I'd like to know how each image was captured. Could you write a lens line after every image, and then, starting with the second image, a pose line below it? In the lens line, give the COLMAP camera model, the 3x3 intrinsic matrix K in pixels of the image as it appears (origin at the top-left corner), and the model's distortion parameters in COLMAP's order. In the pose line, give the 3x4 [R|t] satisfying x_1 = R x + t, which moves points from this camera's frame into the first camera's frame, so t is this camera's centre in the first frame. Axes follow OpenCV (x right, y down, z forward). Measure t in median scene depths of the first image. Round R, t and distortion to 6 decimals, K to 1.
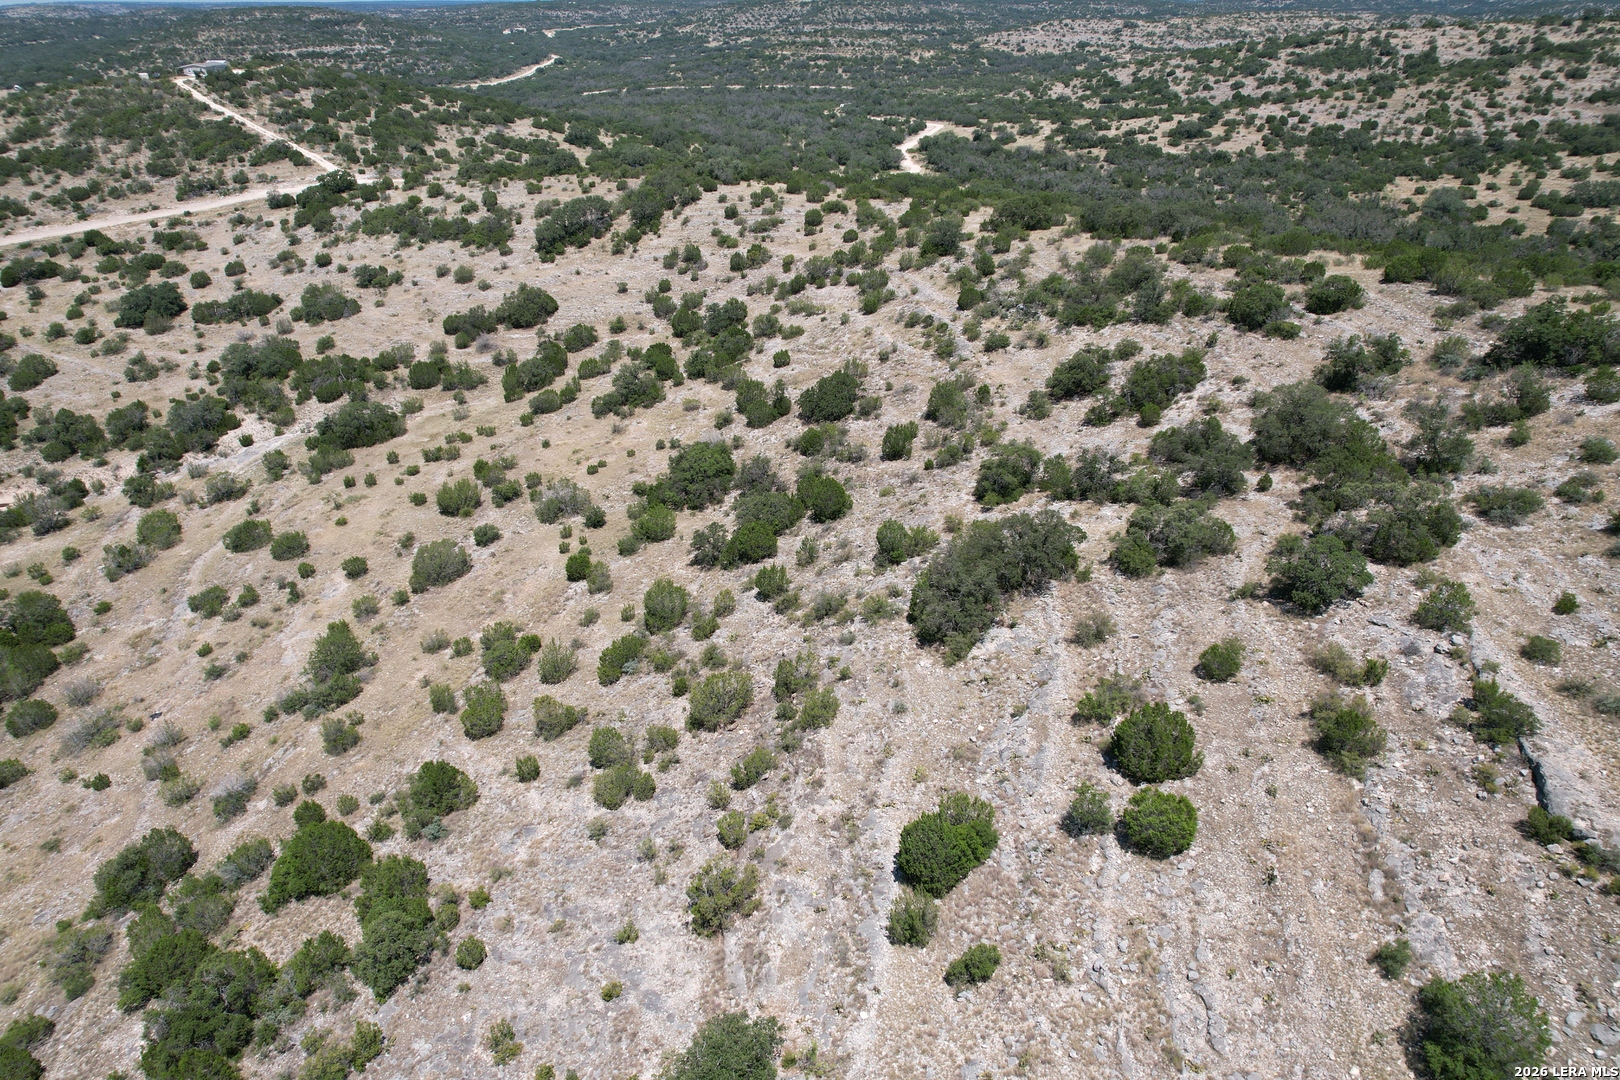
lens RADIAL K [[1036.4, 0, 807.7], [0, 1036.4, 546.0], [0, 0, 1]] dist [-0.074690, 0.067611]
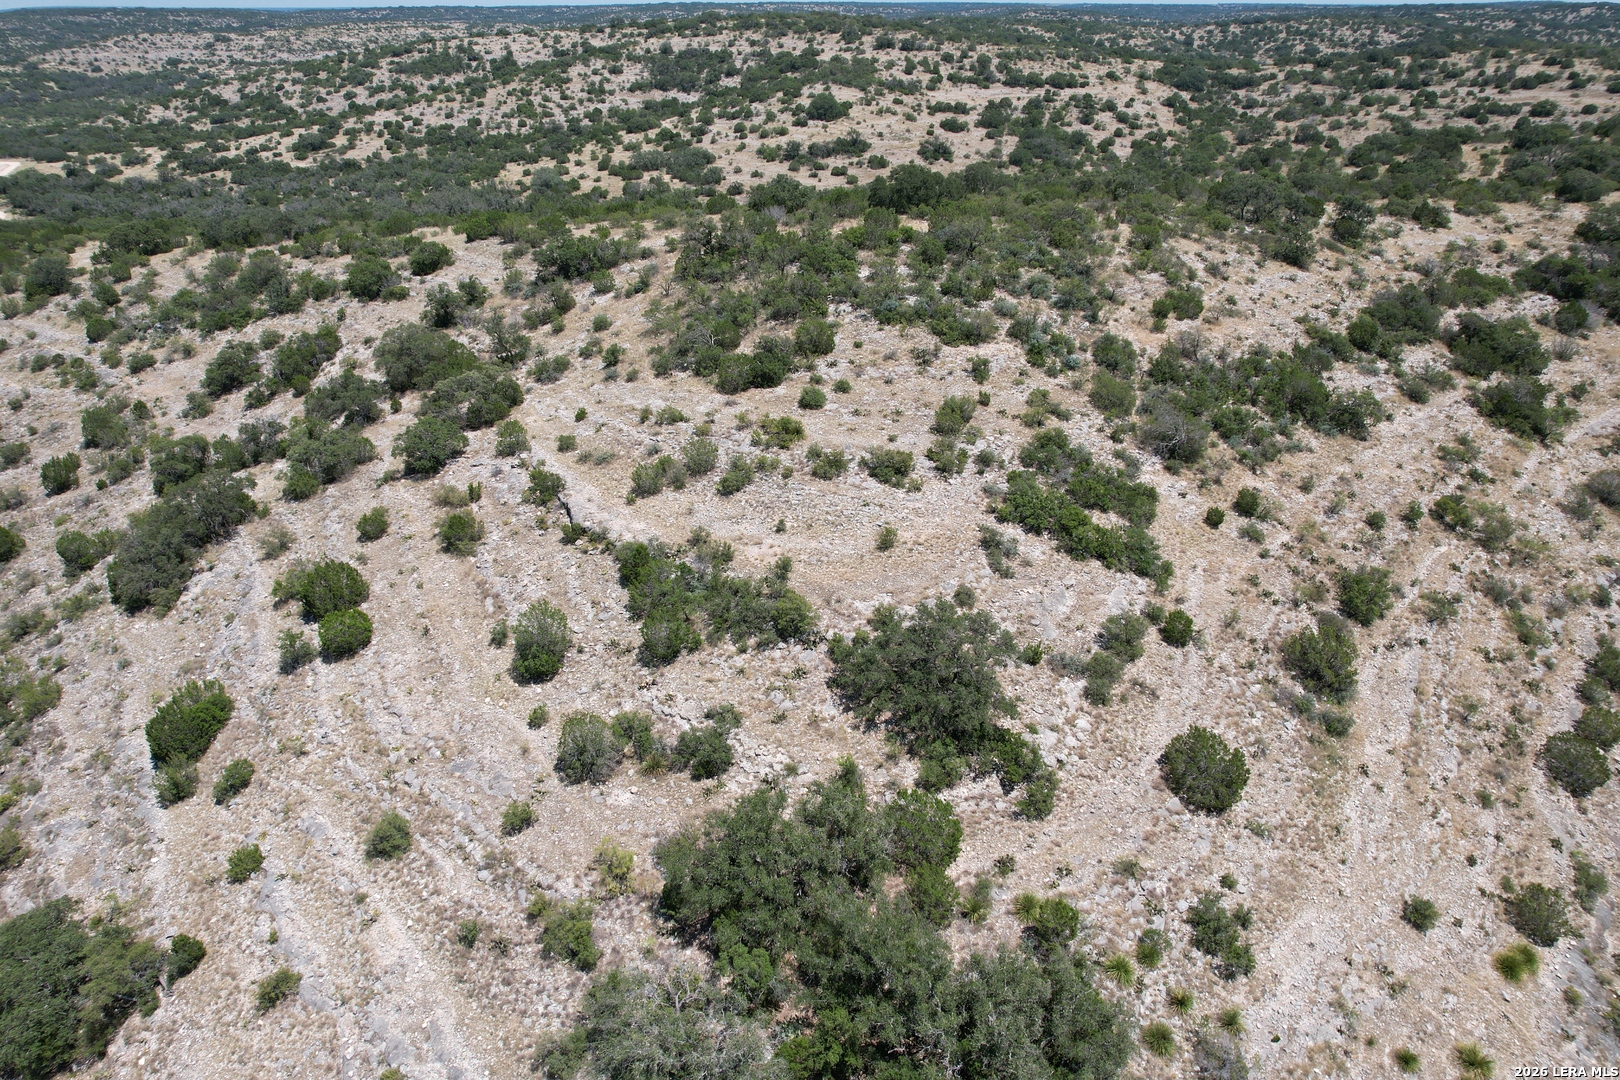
lens RADIAL K [[1036.4, 0, 818.1], [0, 1036.4, 543.9], [0, 0, 1]] dist [-0.074690, 0.067611]
pose [[0.729272, -0.319025, 0.605297, 0.003915], [0.324711, 0.940051, 0.104242, 0.049552], [-0.602266, 0.120526, 0.789144, -0.102866]]
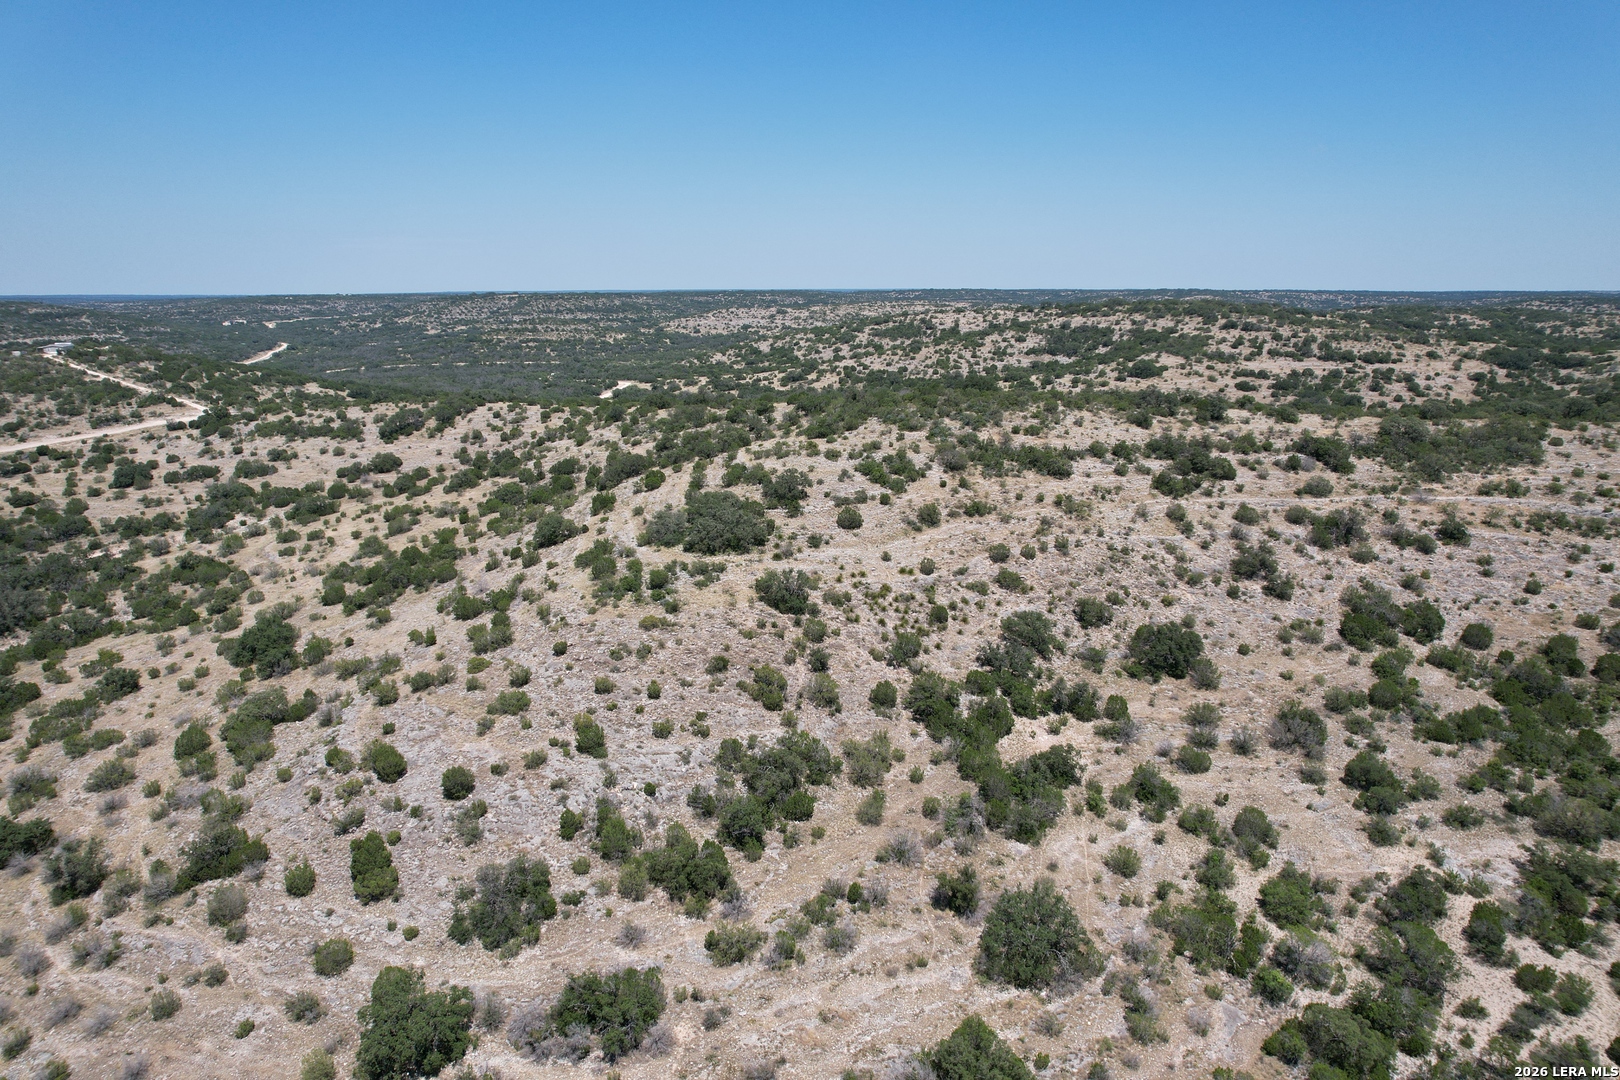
lens RADIAL K [[1036.4, 0, 800.7], [0, 1036.4, 550.5], [0, 0, 1]] dist [-0.074690, 0.067611]
pose [[0.964123, -0.063788, 0.257677, -0.041458], [0.124752, 0.965704, -0.227711, 0.353416], [-0.234315, 0.251687, 0.939016, -0.688633]]
